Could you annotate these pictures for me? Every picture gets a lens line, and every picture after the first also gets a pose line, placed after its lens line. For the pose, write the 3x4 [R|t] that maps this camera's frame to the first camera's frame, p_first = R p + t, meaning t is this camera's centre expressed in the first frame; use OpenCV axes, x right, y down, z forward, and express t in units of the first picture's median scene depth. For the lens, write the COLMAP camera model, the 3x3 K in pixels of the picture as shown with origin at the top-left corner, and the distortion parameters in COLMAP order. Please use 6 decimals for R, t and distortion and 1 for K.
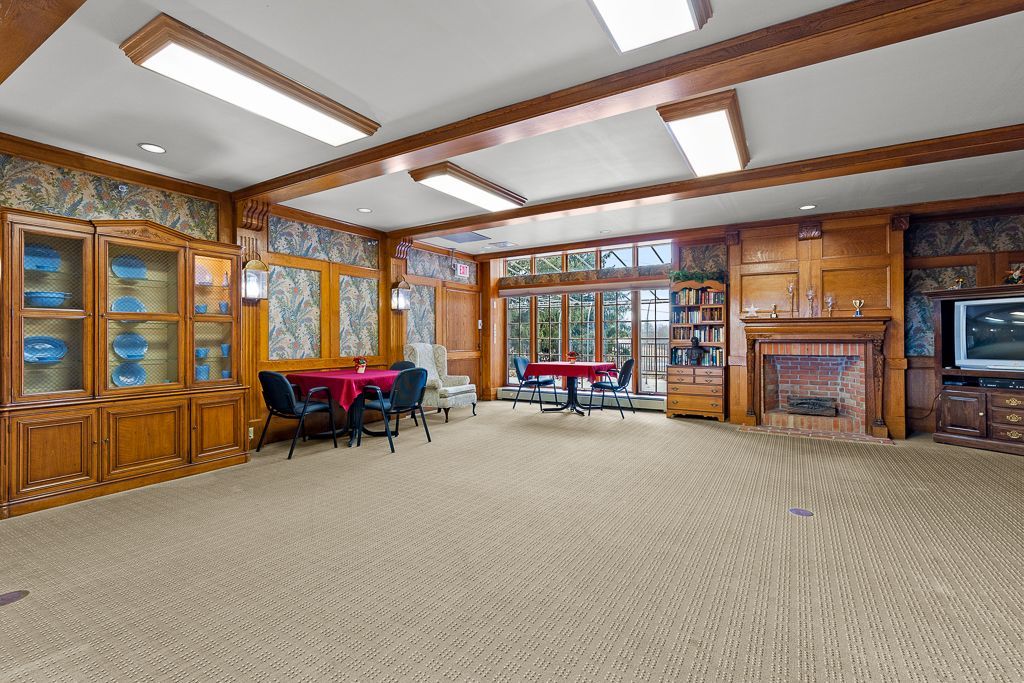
lens RADIAL K [[464.5, 0, 534.2], [0, 464.5, 335.4], [0, 0, 1]] dist [0.009175, -0.000539]
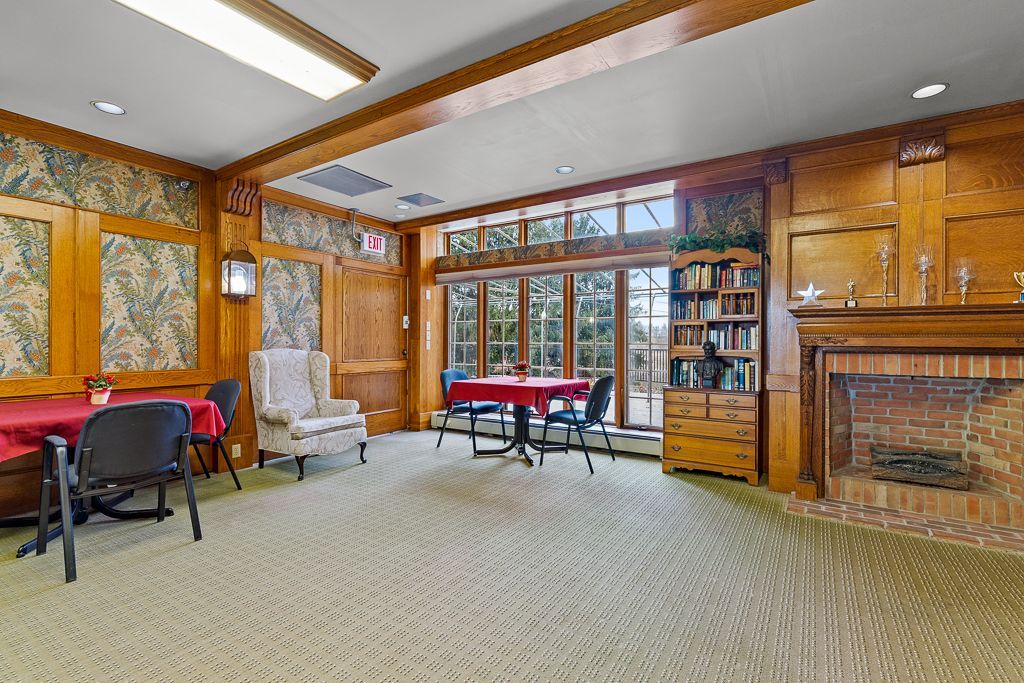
lens RADIAL K [[464.5, 0, 550.3], [0, 464.5, 343.7], [0, 0, 1]] dist [0.009175, -0.000539]
pose [[0.999966, 0.005074, -0.006494, 0.140788], [-0.005012, 0.999942, 0.009542, 0.001457], [0.006542, -0.009509, 0.999933, 0.389107]]
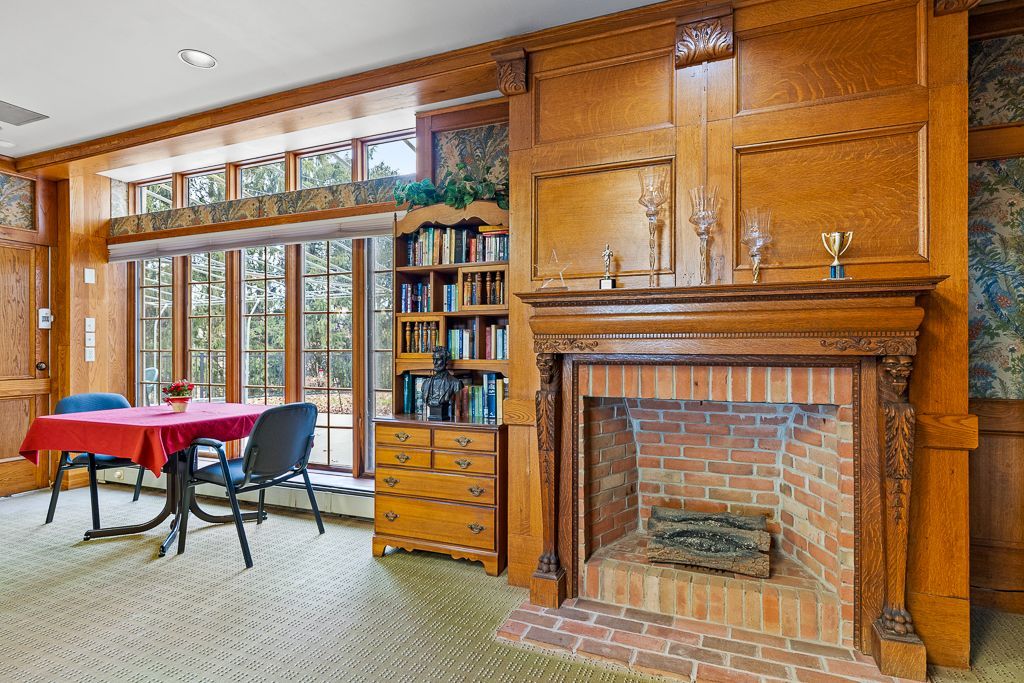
lens RADIAL K [[520.8, 0, 547.9], [0, 520.8, 351.0], [0, 0, 1]] dist [0.008111, -0.000751]
pose [[0.985037, -0.001376, 0.172339, 0.356454], [-0.000705, 0.999928, 0.012014, 0.001508], [-0.172343, -0.011956, 0.984965, 0.554213]]
